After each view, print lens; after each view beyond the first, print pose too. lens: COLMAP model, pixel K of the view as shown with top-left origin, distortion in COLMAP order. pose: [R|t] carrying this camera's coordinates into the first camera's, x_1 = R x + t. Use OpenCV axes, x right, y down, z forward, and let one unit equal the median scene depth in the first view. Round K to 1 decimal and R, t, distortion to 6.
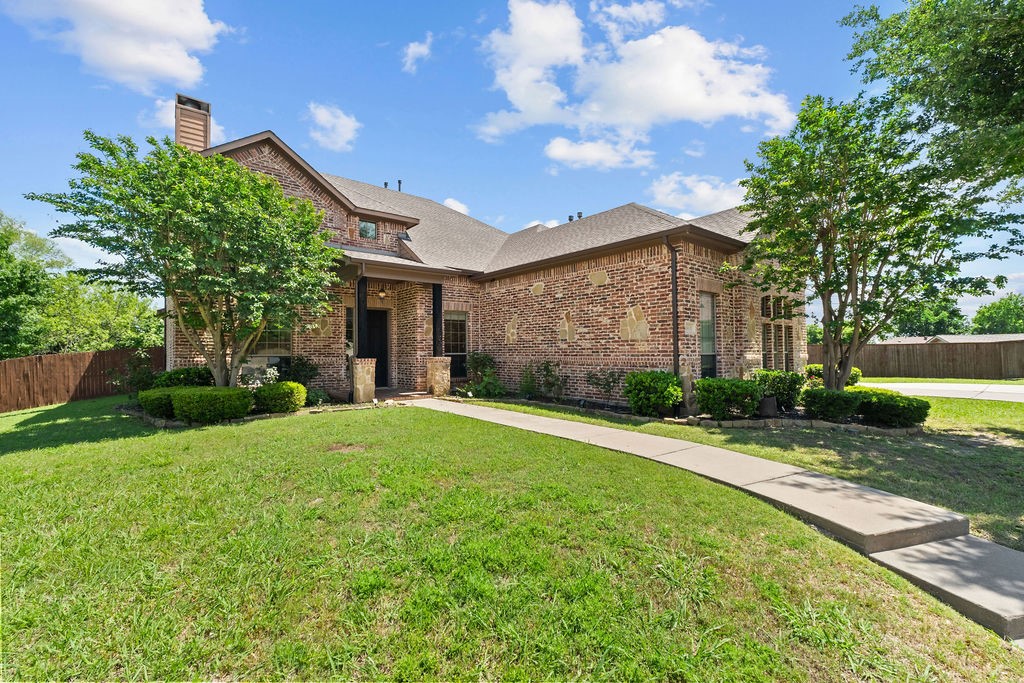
lens RADIAL K [[433.7, 0, 508.2], [0, 433.7, 323.9], [0, 0, 1]] dist [0.002337, -0.000087]
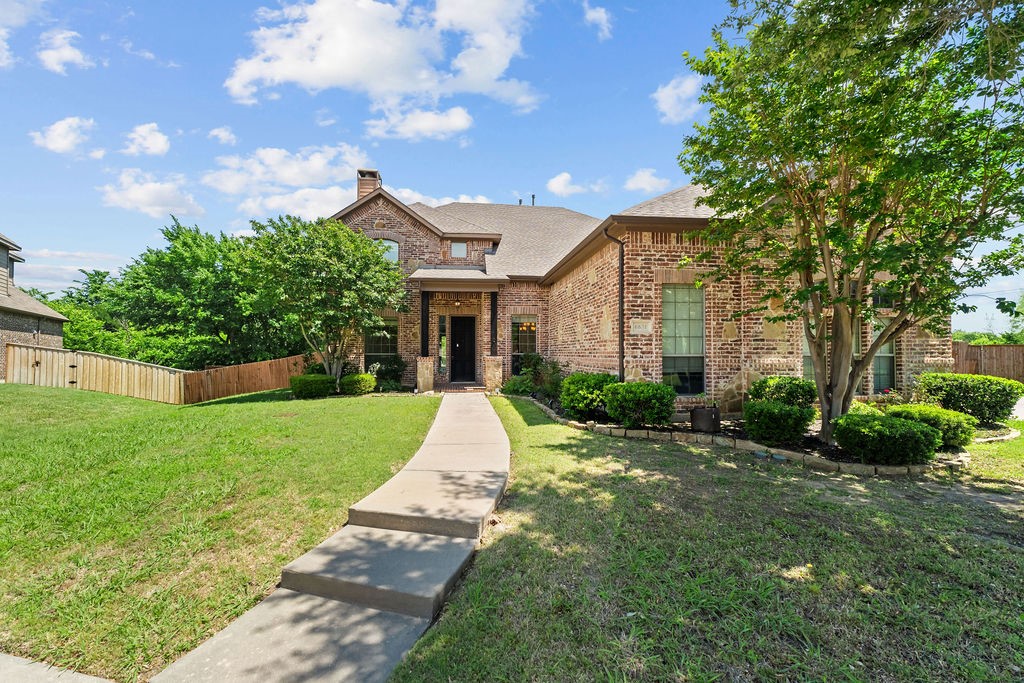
lens RADIAL K [[433.7, 0, 508.2], [0, 433.7, 323.9], [0, 0, 1]] dist [0.002337, -0.000087]
pose [[0.845355, -0.029940, -0.533365, 0.660433], [0.029612, 0.999519, -0.009174, 0.004018], [0.533384, -0.008039, 0.845835, 0.089508]]
